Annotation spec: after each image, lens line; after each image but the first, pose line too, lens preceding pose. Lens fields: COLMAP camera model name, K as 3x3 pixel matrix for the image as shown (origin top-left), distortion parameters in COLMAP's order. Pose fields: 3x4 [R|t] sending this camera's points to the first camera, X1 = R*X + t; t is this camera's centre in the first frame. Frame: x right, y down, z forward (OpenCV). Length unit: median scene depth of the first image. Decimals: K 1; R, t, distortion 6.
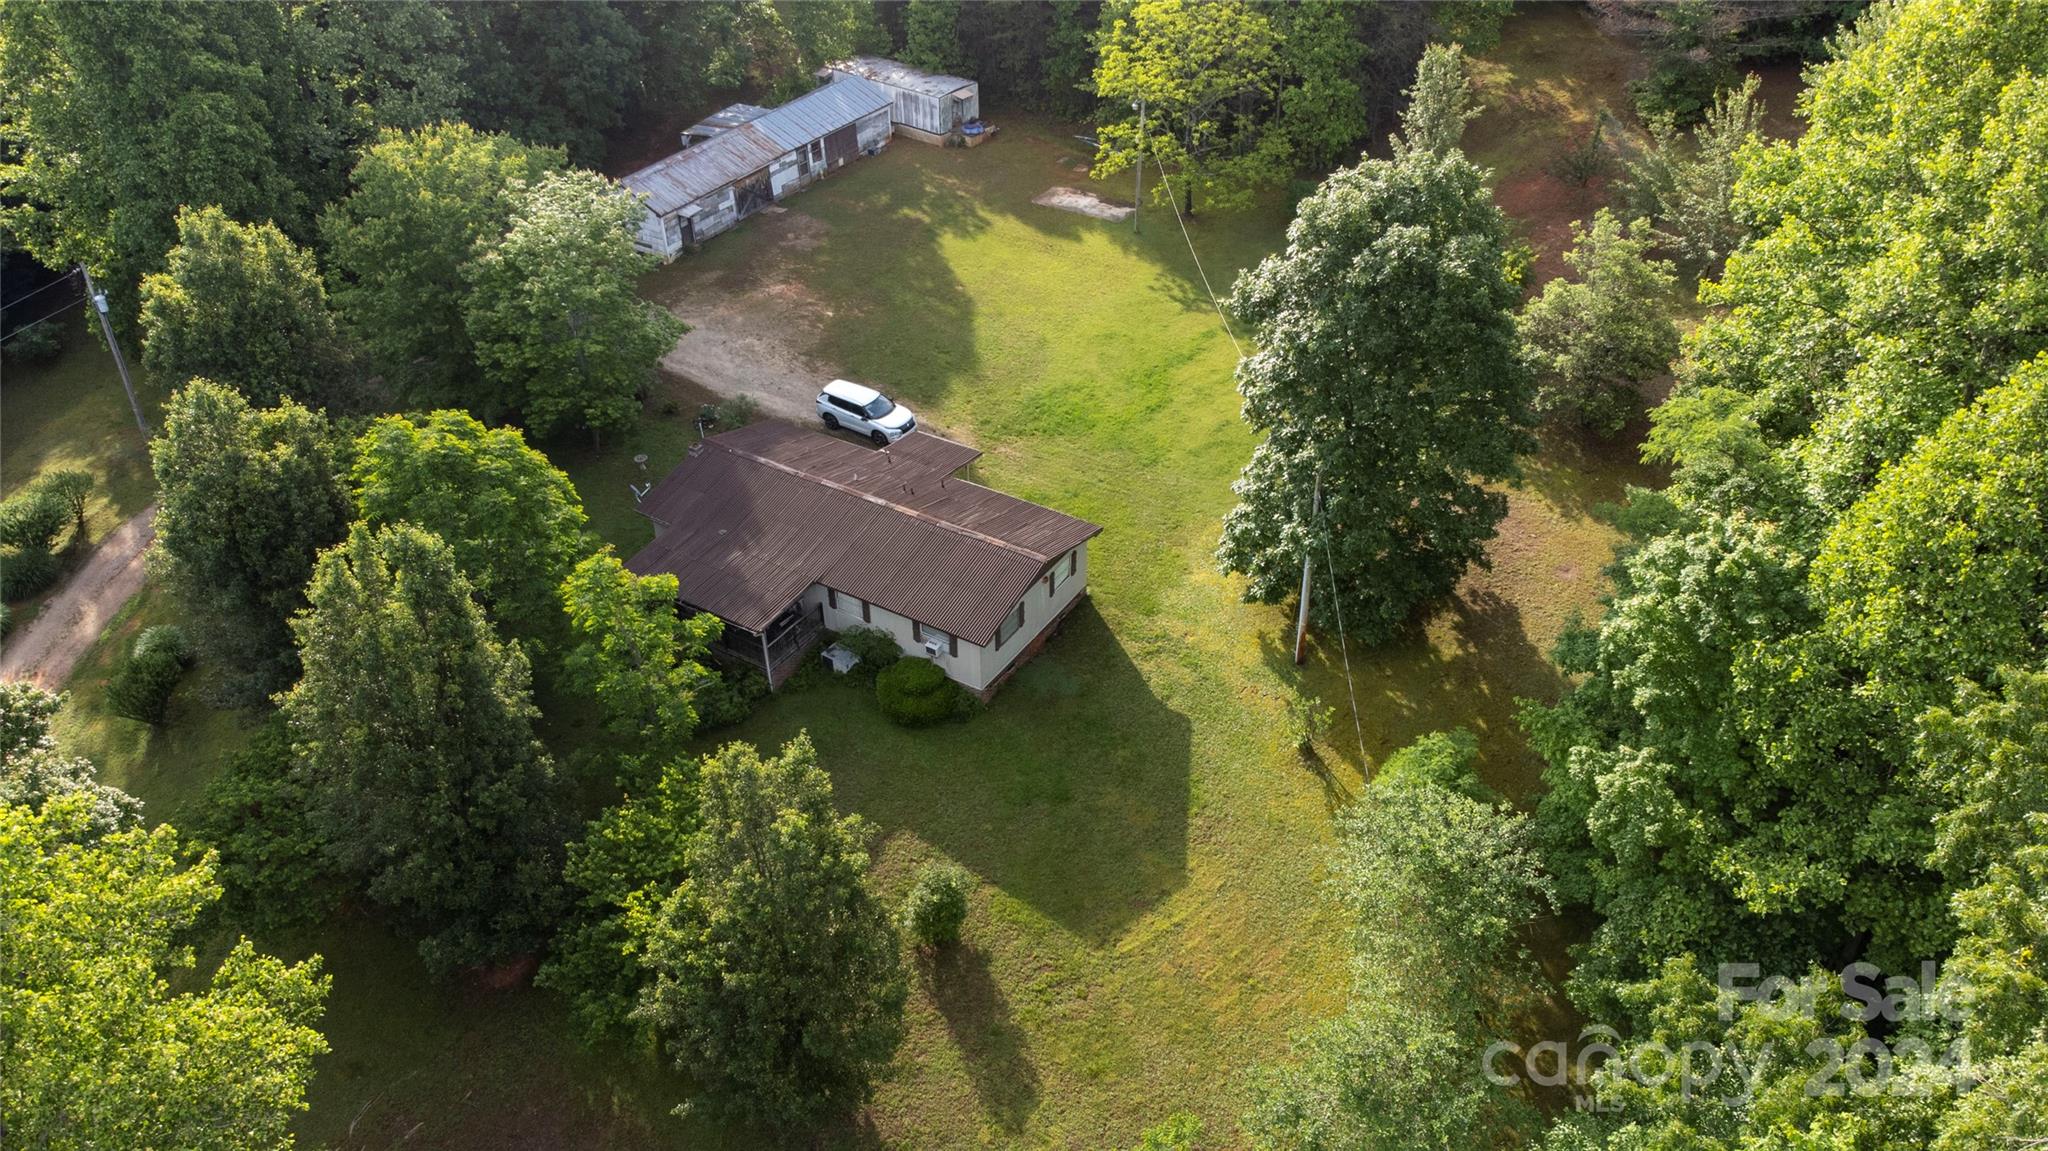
lens RADIAL K [[1476.7, 0, 1024.0], [0, 1476.7, 575.5], [0, 0, 1]] dist [0.038693, -0.026445]
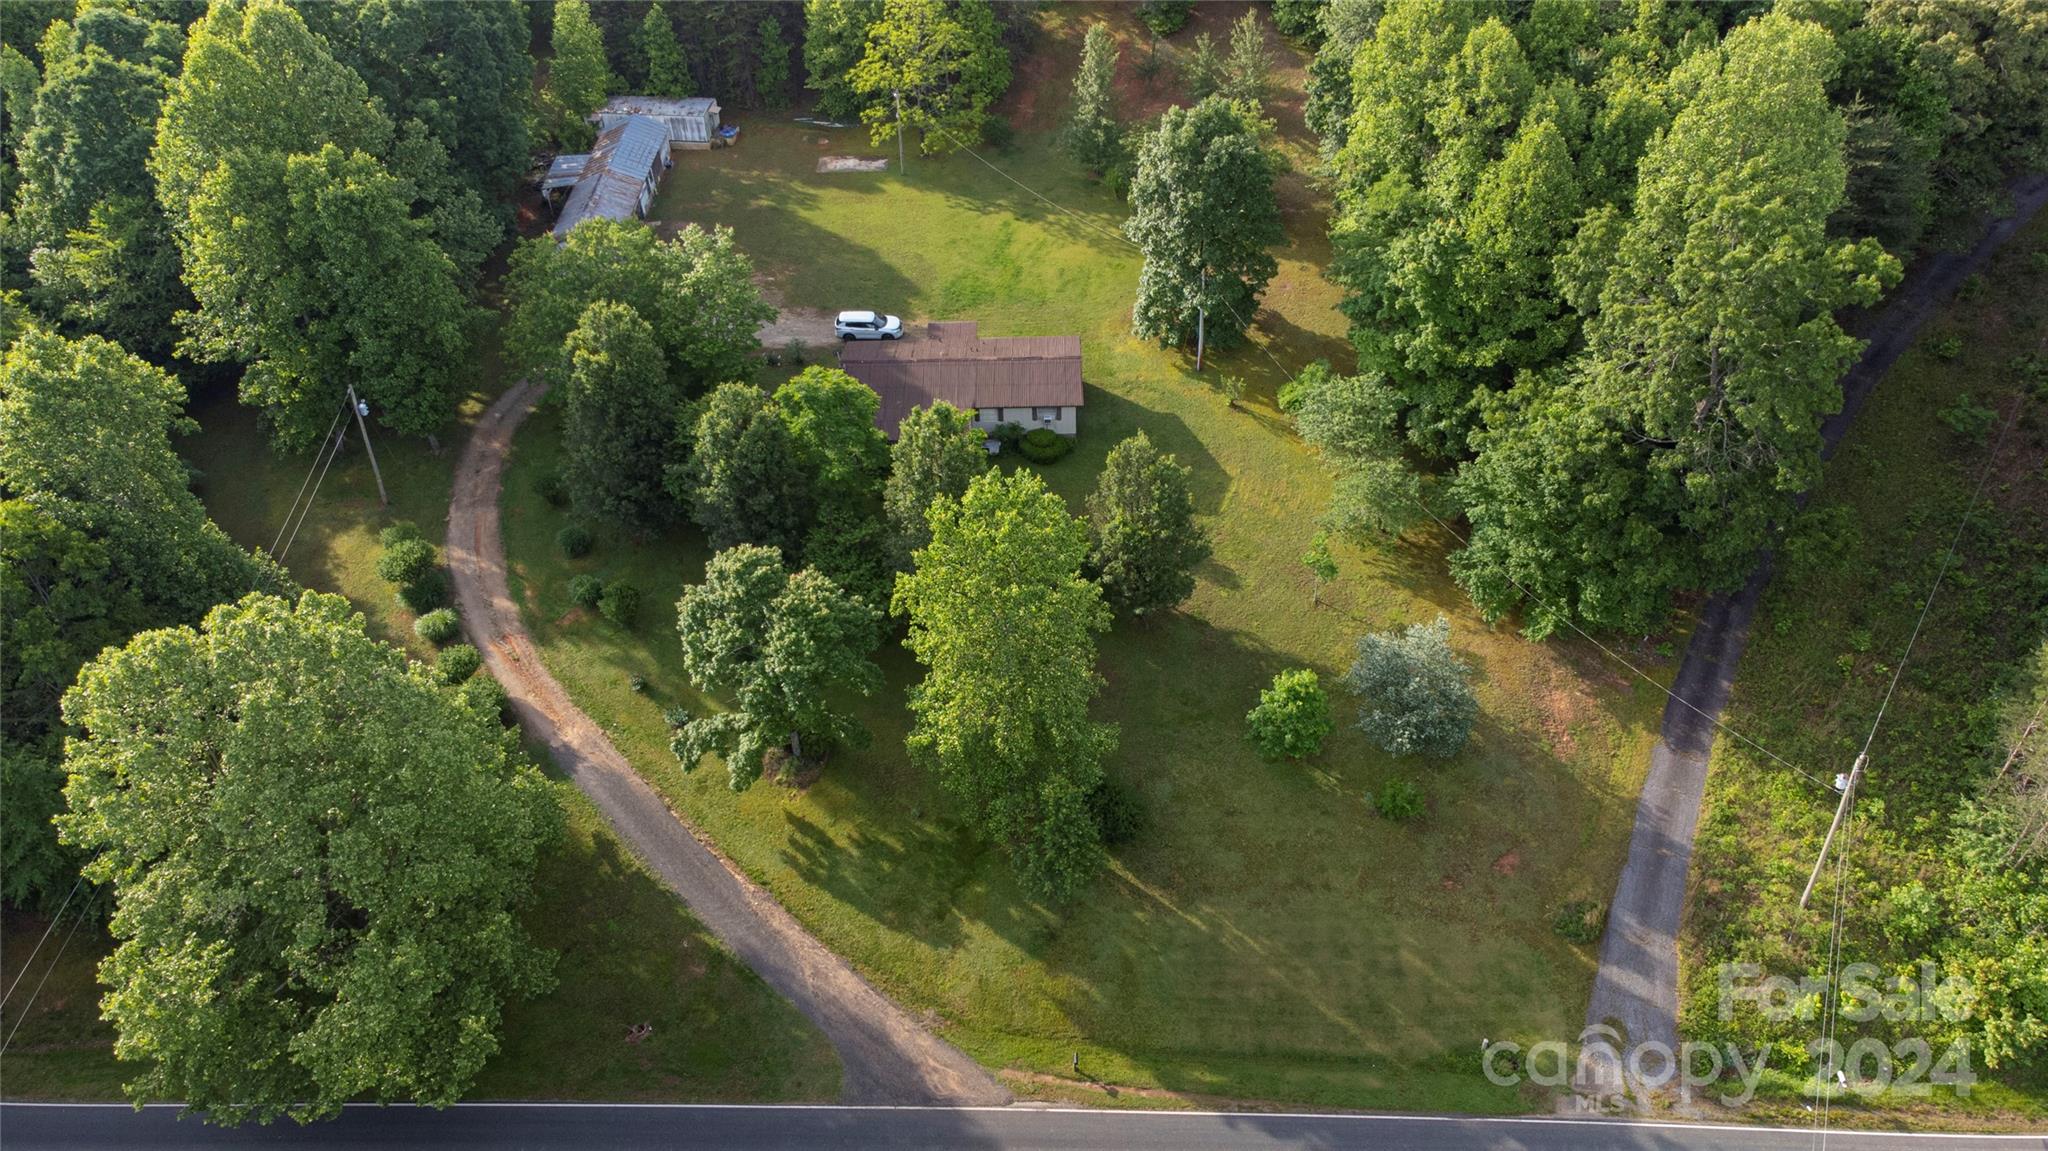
lens RADIAL K [[1476.7, 0, 1024.0], [0, 1476.7, 575.5], [0, 0, 1]] dist [0.038693, -0.026445]
pose [[0.849185, -0.351071, 0.394505, -0.866586], [0.321282, 0.936327, 0.141669, -0.038373], [-0.419121, 0.006444, 0.907907, -0.653837]]
